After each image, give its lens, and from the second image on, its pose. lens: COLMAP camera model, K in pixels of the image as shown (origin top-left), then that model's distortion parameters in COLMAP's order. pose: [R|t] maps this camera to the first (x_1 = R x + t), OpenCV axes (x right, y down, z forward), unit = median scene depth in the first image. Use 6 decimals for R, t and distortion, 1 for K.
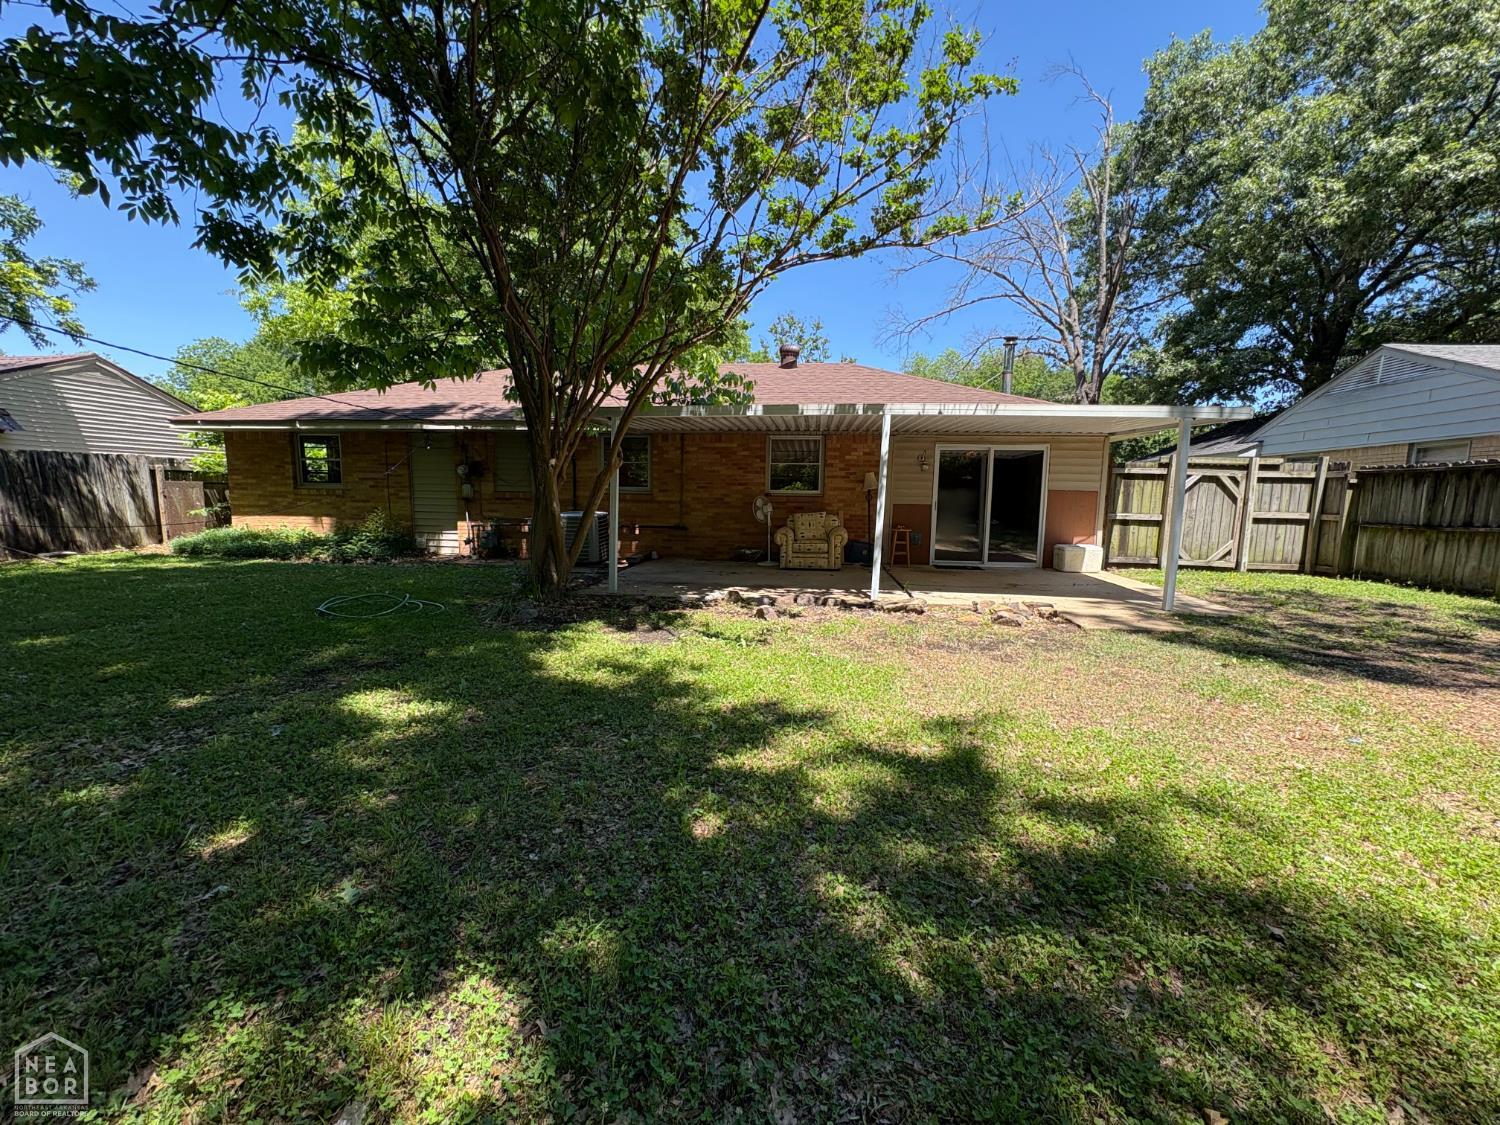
lens RADIAL K [[596.4, 0, 750.0], [0, 596.4, 562.5], [0, 0, 1]] dist [-0.000080, -0.000106]
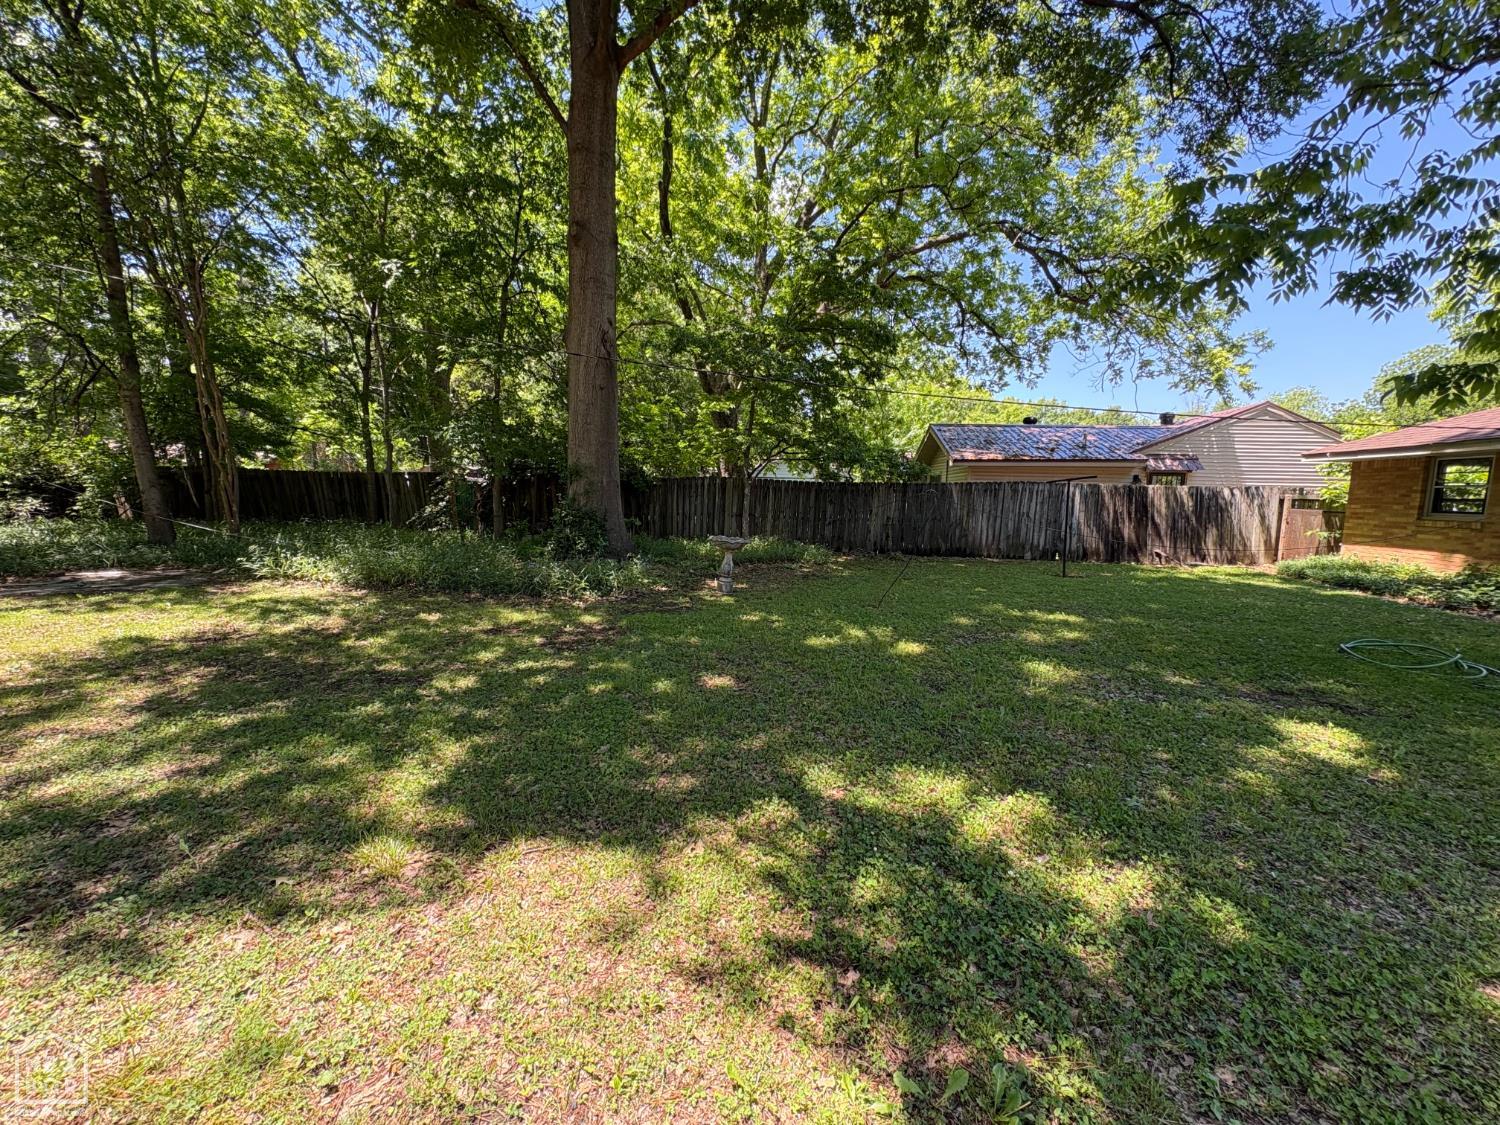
lens RADIAL K [[596.4, 0, 750.0], [0, 596.4, 562.5], [0, 0, 1]] dist [-0.000080, -0.000106]
pose [[0.019007, 0.103521, -0.994446, 0.124506], [-0.136418, 0.985592, 0.099992, -0.013059], [0.990469, 0.133760, 0.032855, -0.022381]]
